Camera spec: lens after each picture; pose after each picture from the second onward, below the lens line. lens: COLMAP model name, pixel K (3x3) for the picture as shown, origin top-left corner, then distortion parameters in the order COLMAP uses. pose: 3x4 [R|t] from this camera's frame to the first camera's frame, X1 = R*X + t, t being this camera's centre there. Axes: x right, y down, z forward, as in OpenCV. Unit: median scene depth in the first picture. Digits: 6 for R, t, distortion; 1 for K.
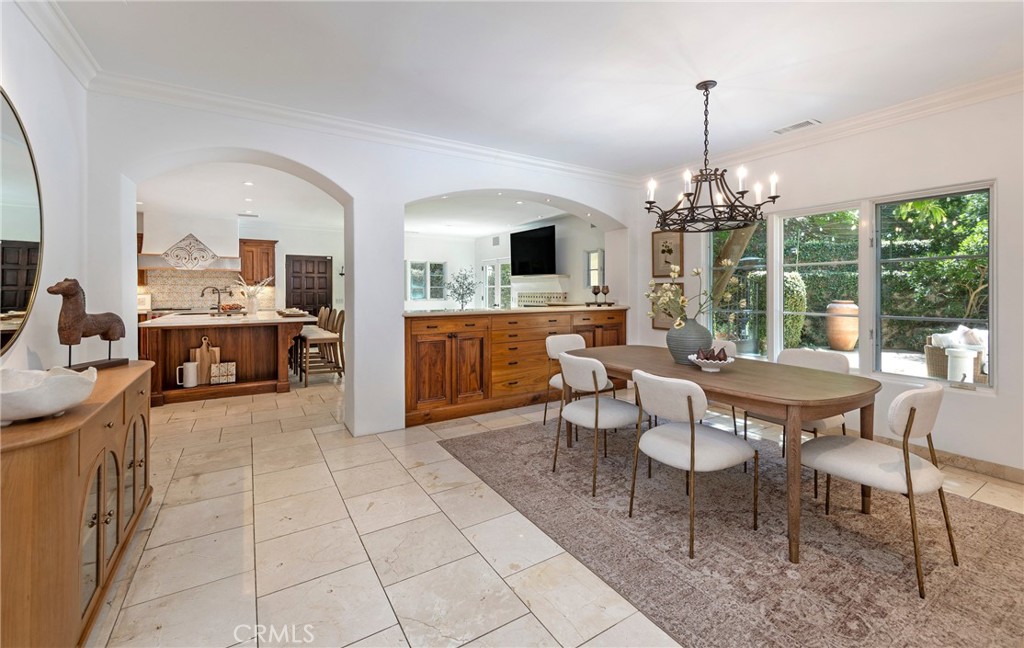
lens RADIAL K [[430.0, 0, 518.0], [0, 430.0, 293.9], [0, 0, 1]] dist [-0.000468, -0.000181]
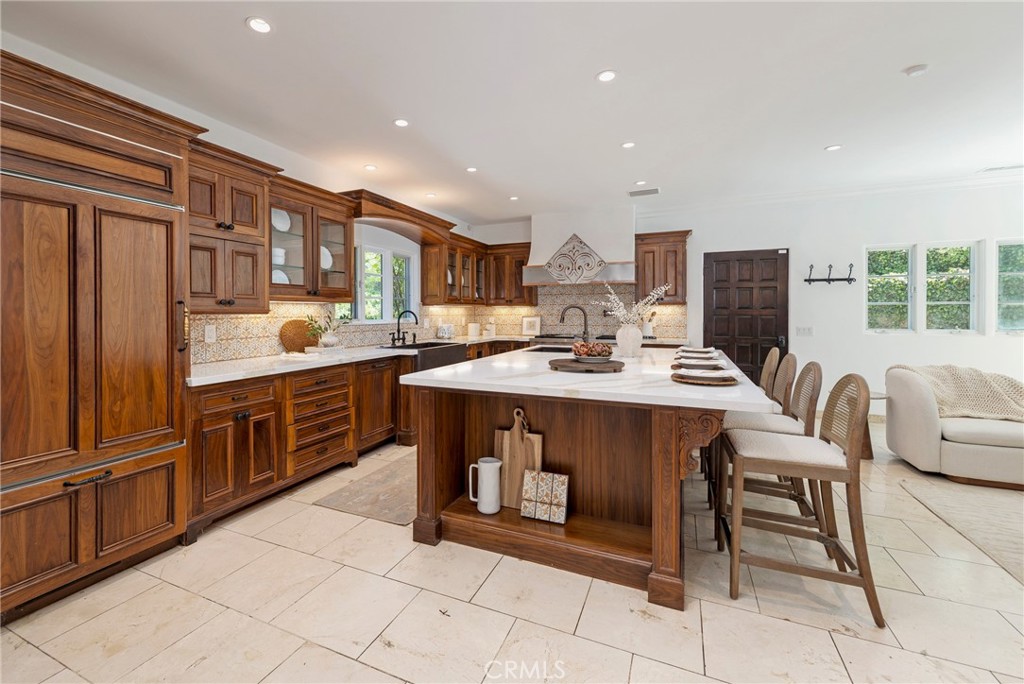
lens RADIAL K [[431.9, 0, 491.4], [0, 431.9, 312.8], [0, 0, 1]] dist [-0.000601, -0.000065]
pose [[0.554205, 0.001801, -0.832378, -0.292024], [-0.004047, 0.999992, -0.000531, -0.006937], [0.832370, 0.003663, 0.554208, 0.605033]]
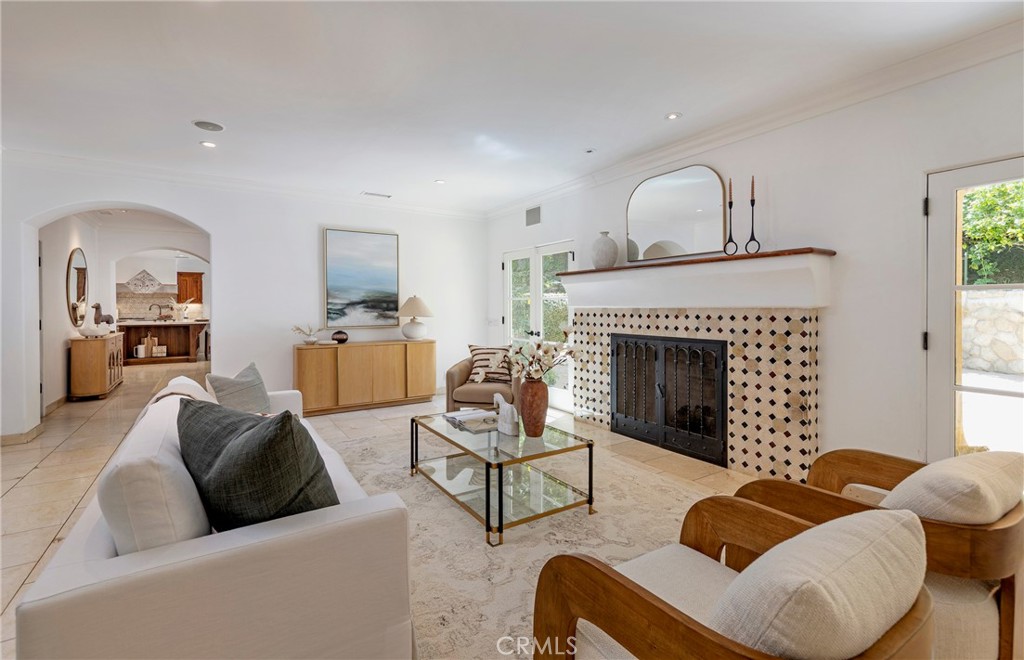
lens RADIAL K [[455.1, 0, 511.0], [0, 455.1, 307.7], [0, 0, 1]] dist [0.000245, -0.000098]
pose [[0.999903, -0.001291, 0.013866, 0.685374], [0.001332, 0.999995, -0.002914, 0.003877], [-0.013863, 0.002932, 0.999900, -0.839943]]
